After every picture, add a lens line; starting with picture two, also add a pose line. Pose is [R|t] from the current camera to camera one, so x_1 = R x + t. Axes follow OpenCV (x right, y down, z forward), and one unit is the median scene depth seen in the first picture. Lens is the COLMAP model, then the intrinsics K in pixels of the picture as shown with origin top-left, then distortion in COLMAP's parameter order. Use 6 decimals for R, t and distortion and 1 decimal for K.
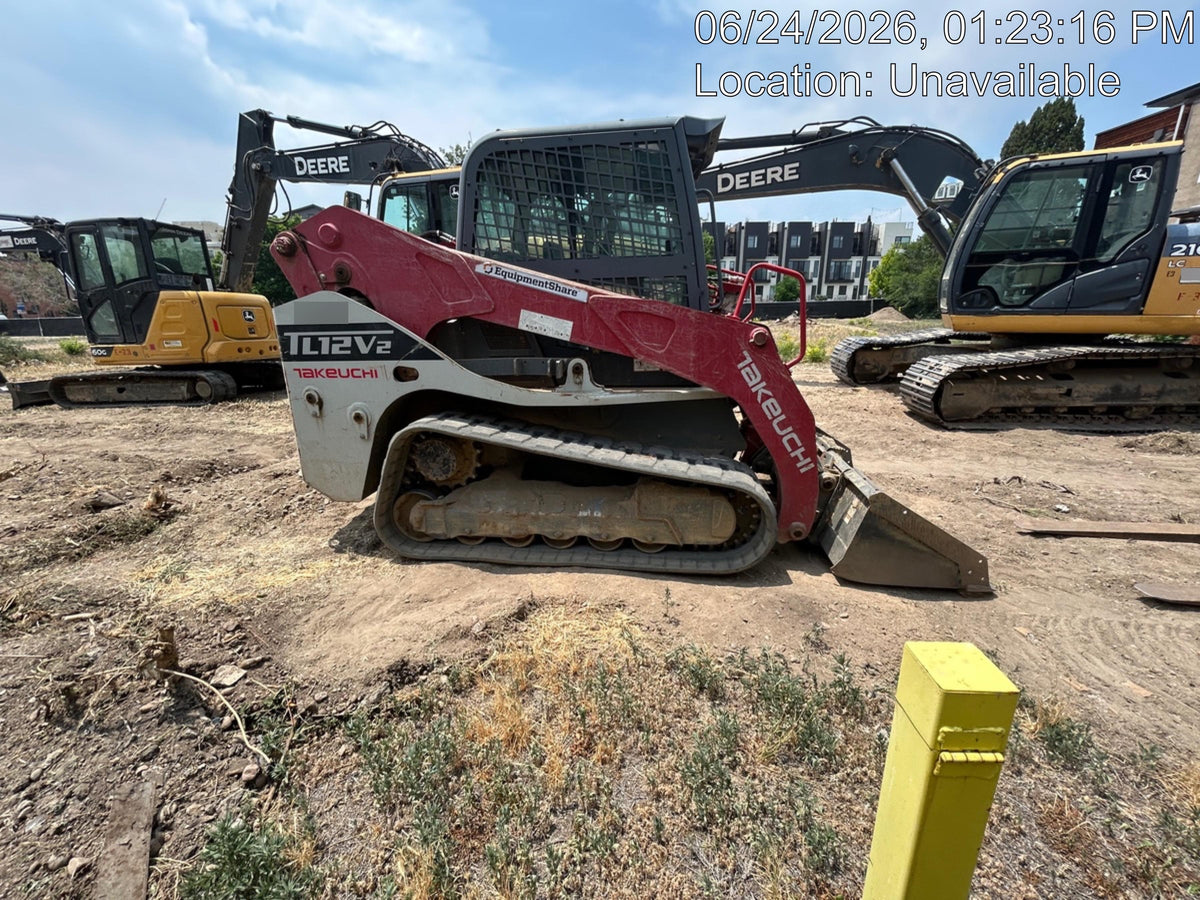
lens RADIAL K [[483.7, 0, 600.0], [0, 483.7, 450.0], [0, 0, 1]] dist [-0.003225, -0.000380]
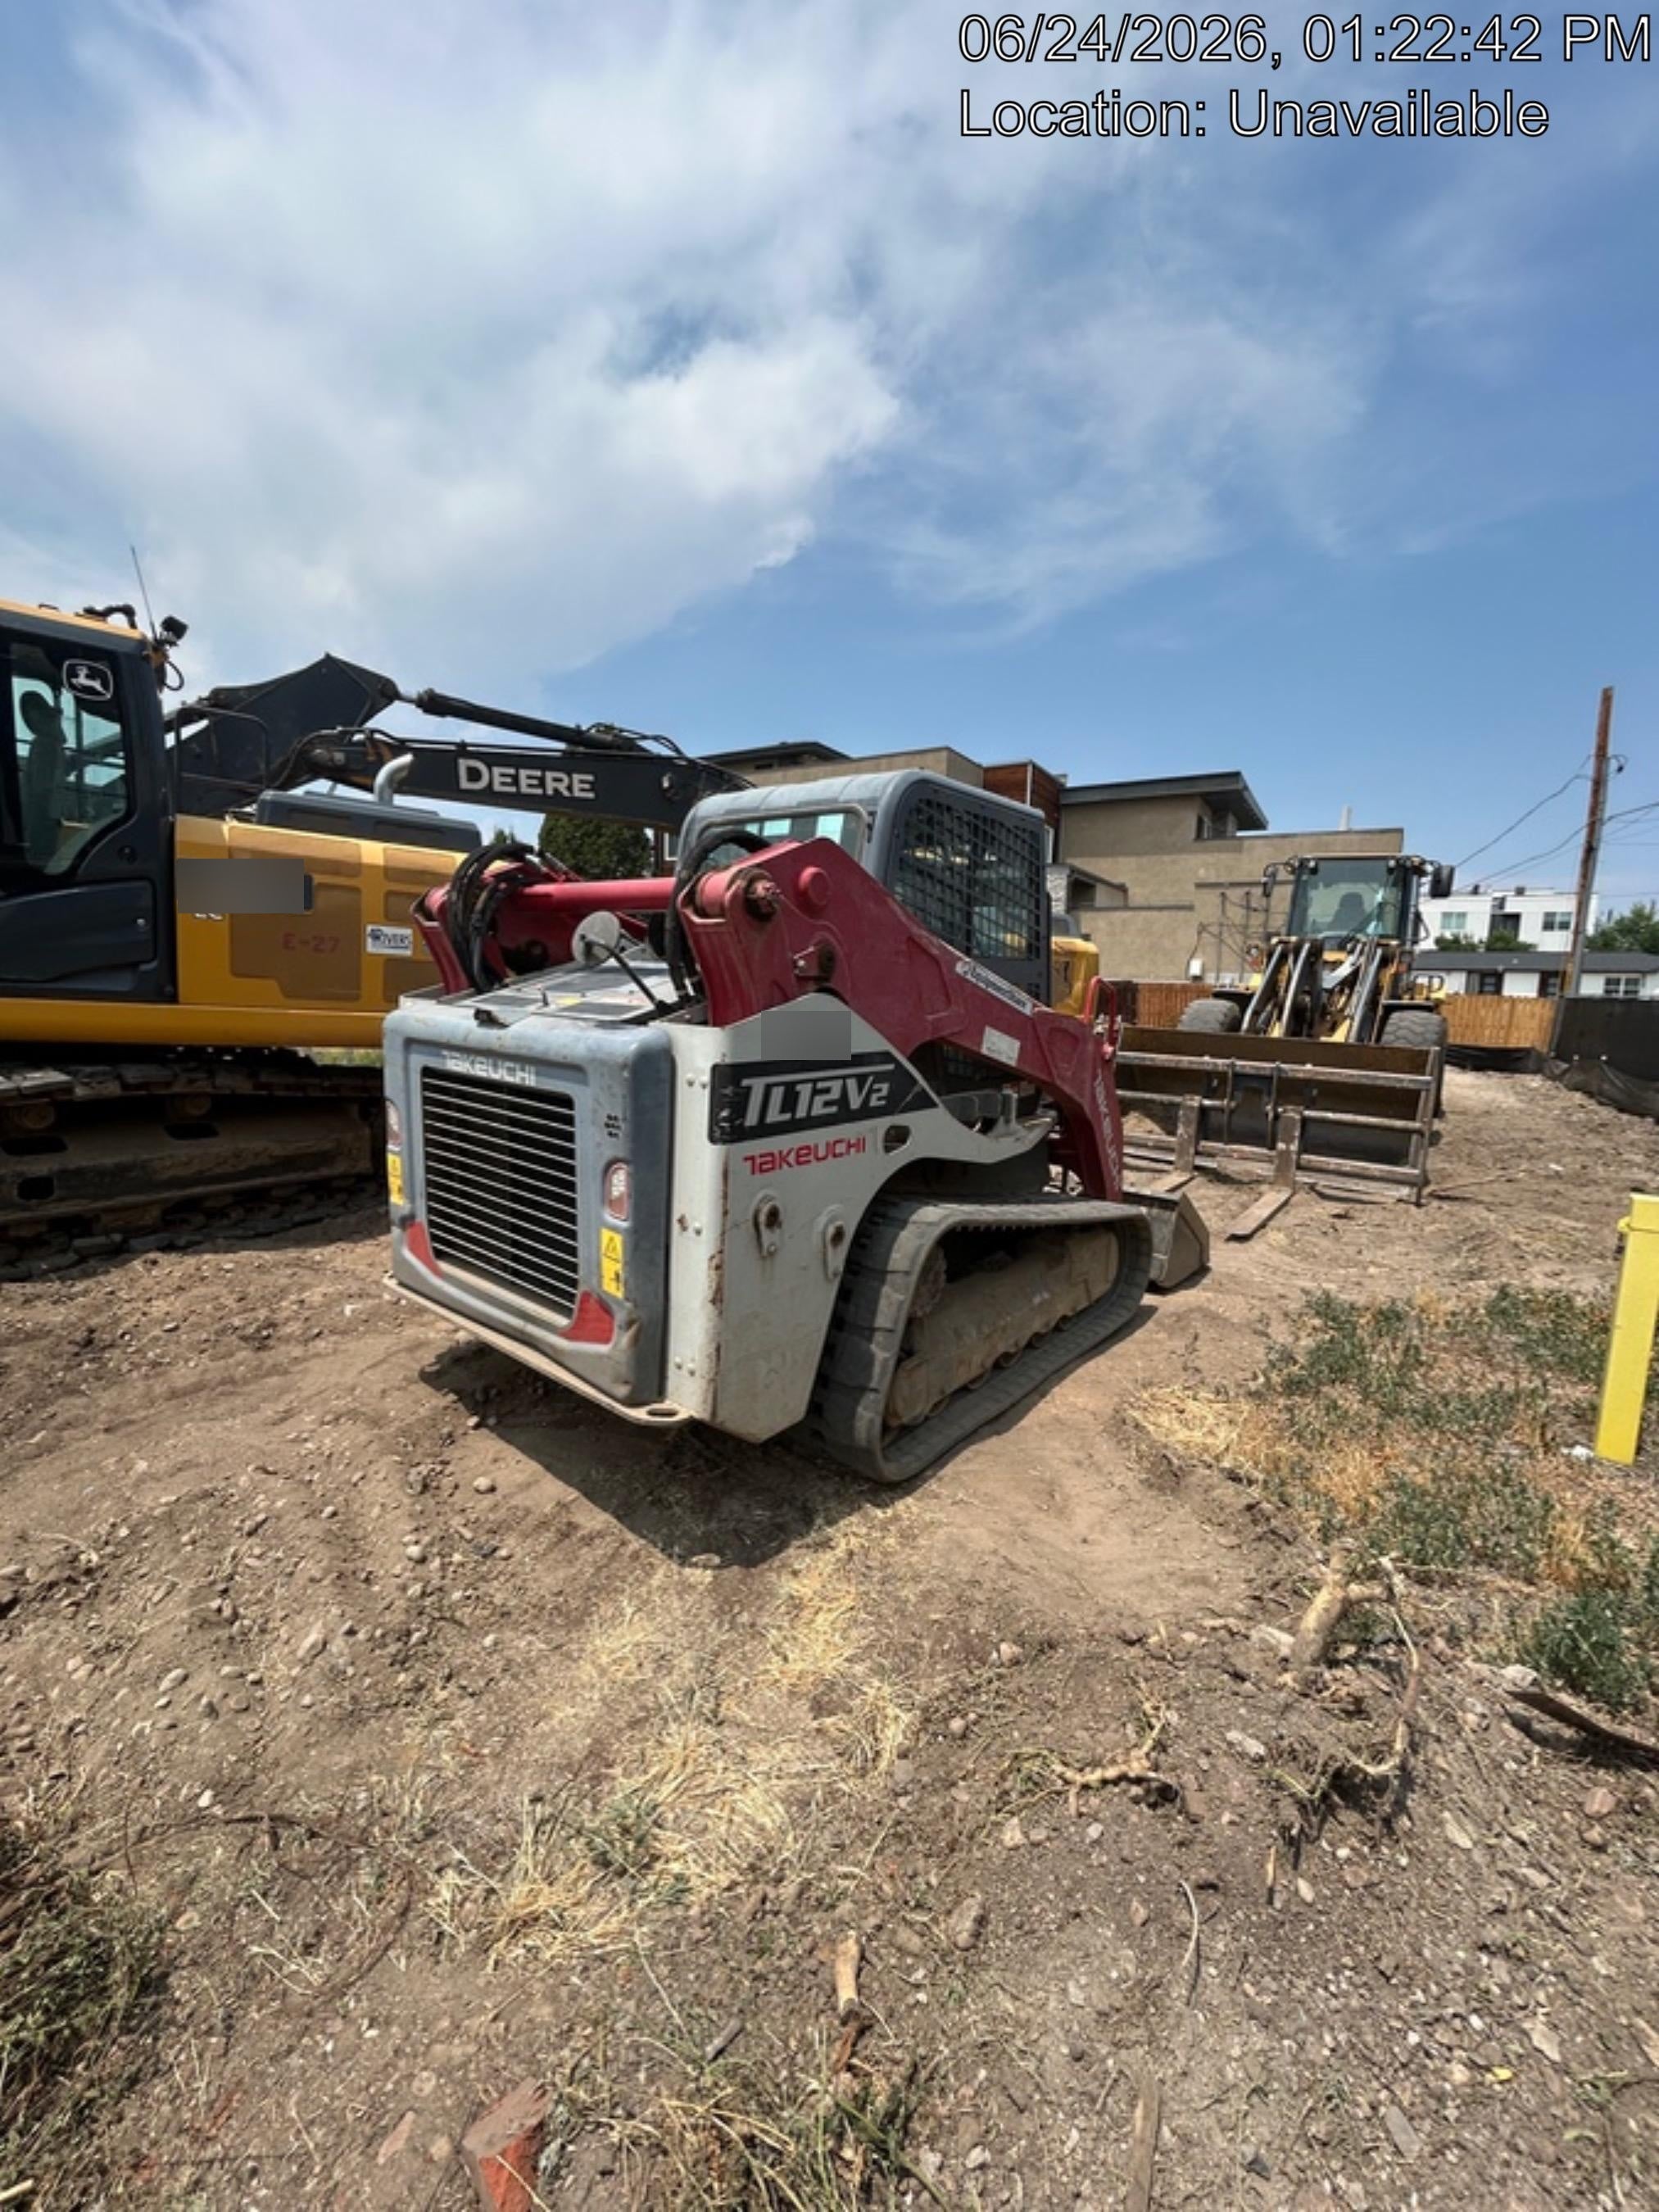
lens RADIAL K [[917.1, 0, 883.8], [0, 917.1, 1071.6], [0, 0, 1]] dist [0.001003, -0.000022]
pose [[0.489055, -0.052077, 0.870697, -1.358678], [0.208724, 0.976202, -0.058850, -0.173225], [-0.846912, 0.210516, 0.488286, 0.464460]]
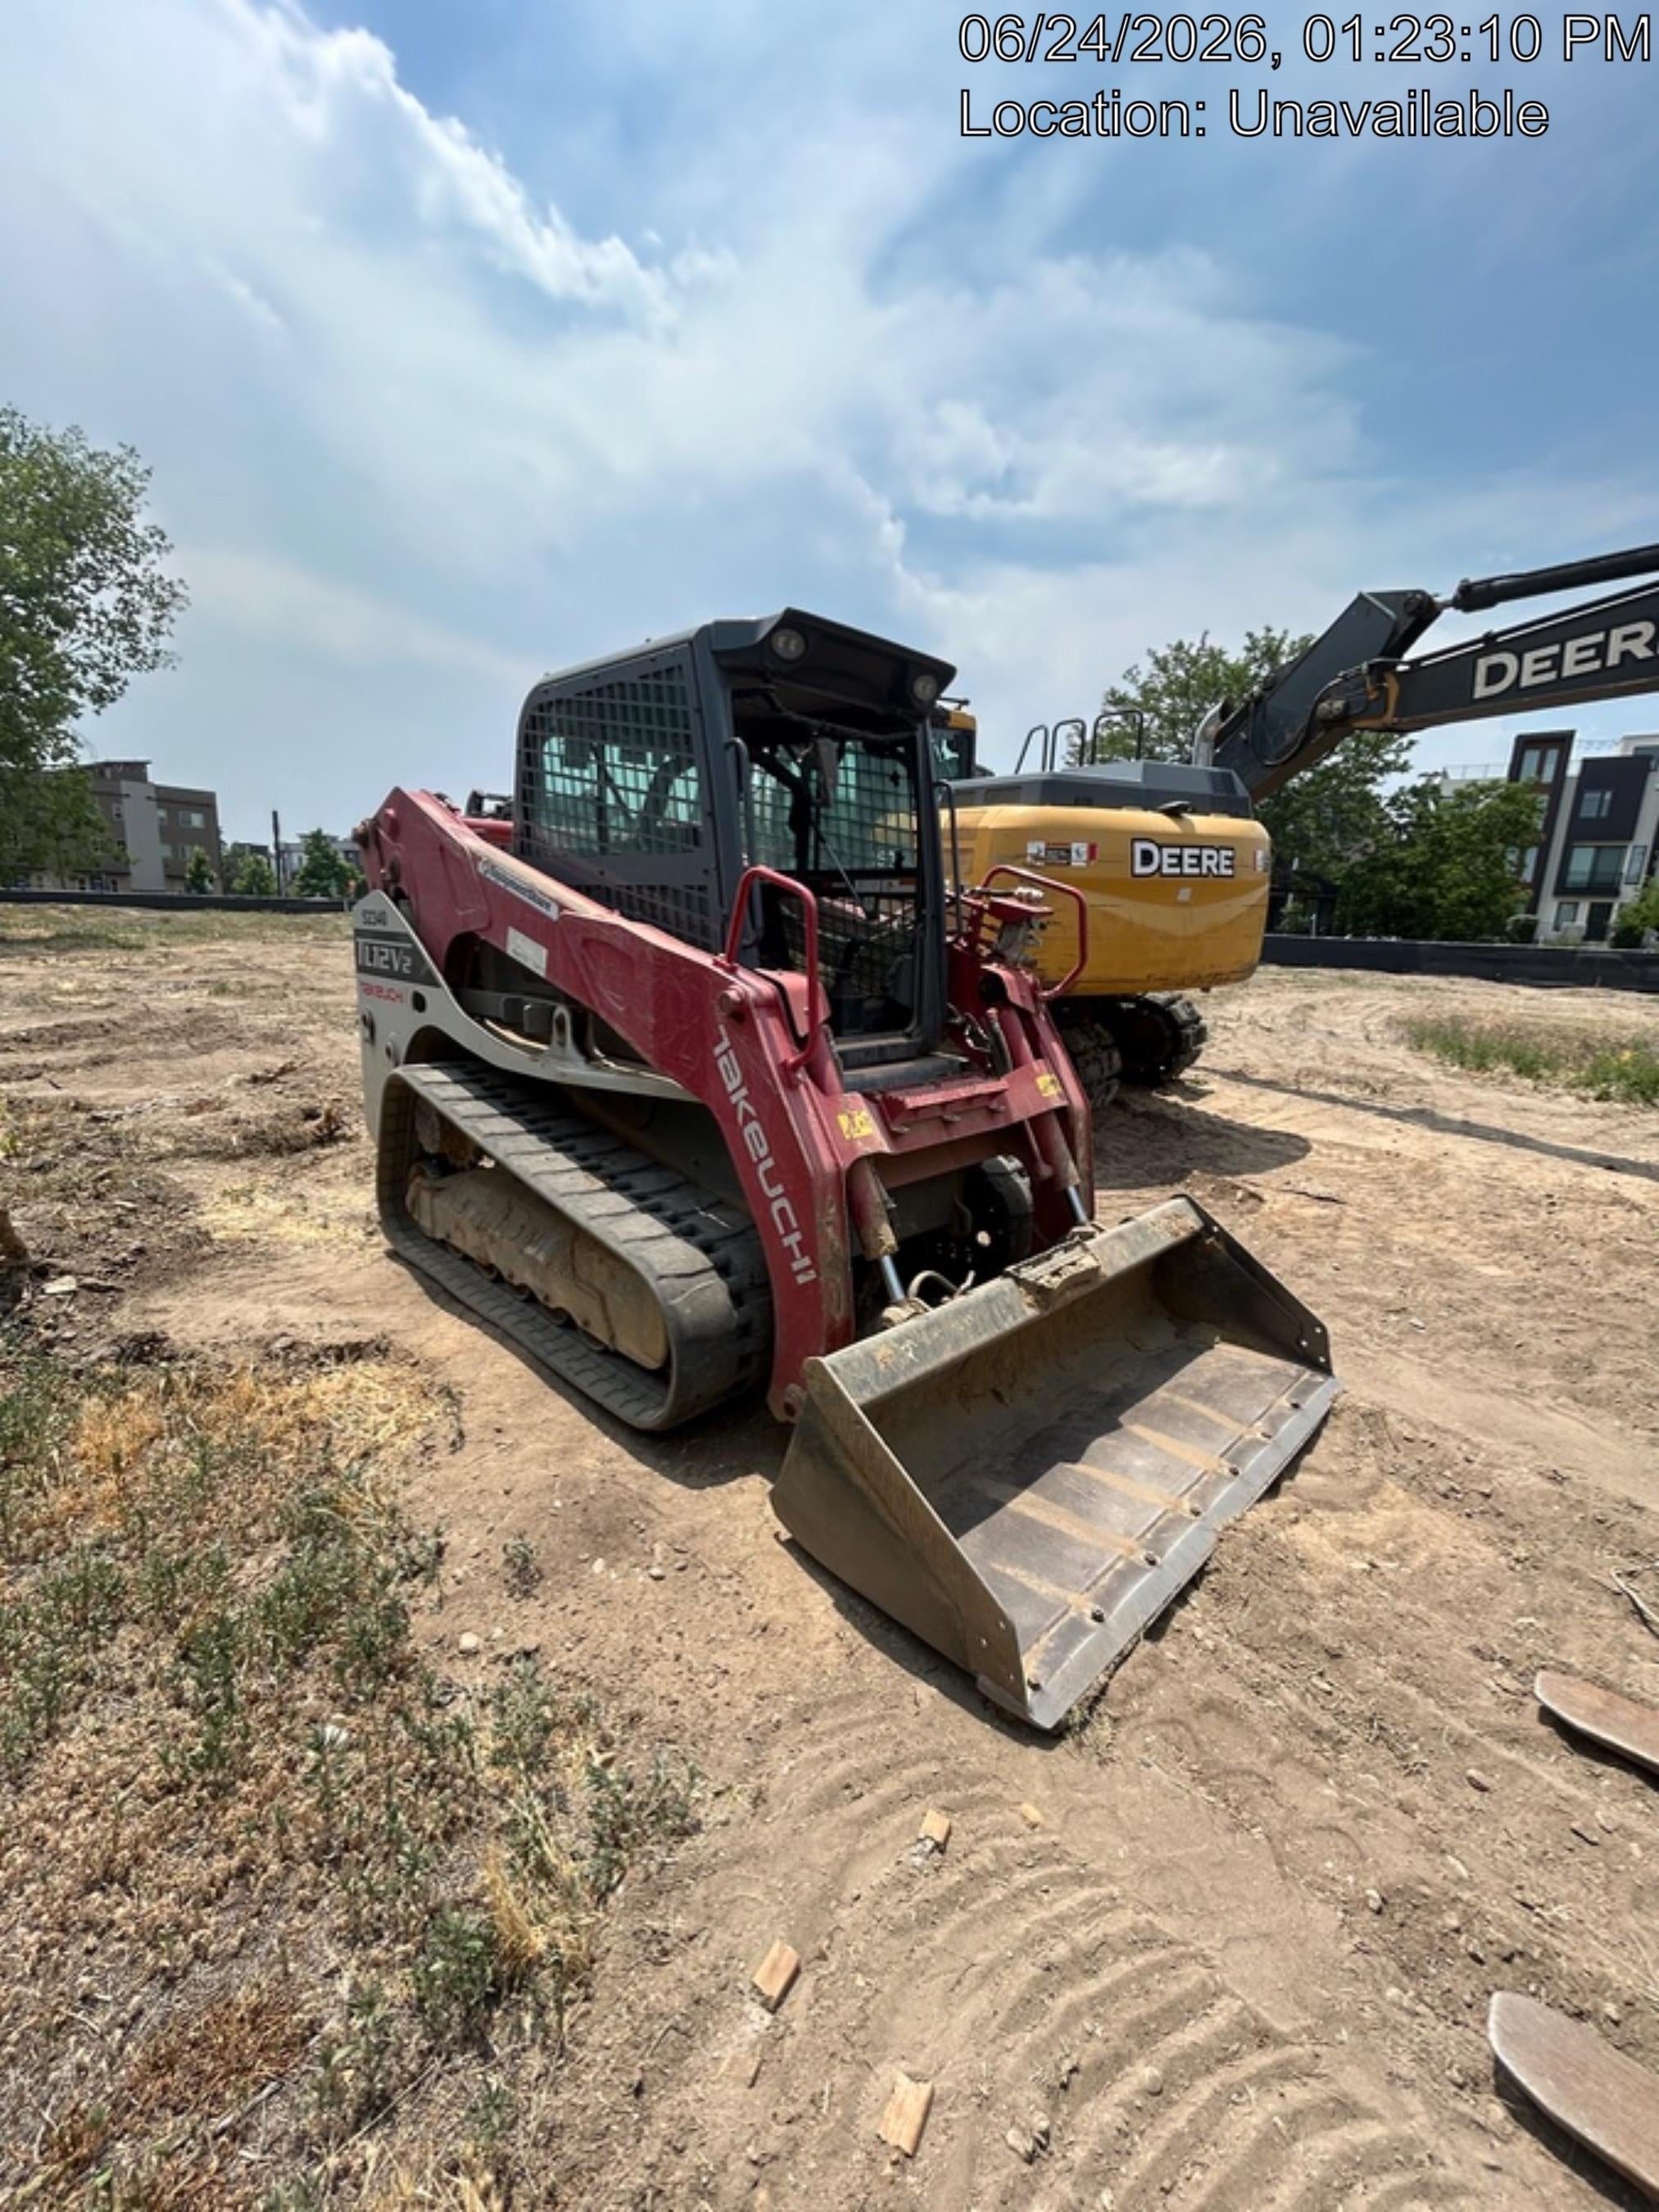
lens RADIAL K [[891.6, 0, 846.9], [0, 891.6, 1104.8], [0, 0, 1]] dist [-0.003225, -0.000380]
pose [[0.797158, 0.169439, -0.579508, 0.974702], [-0.220240, 0.975283, -0.017800, -0.127815], [0.562168, 0.141820, 0.814772, 0.277521]]
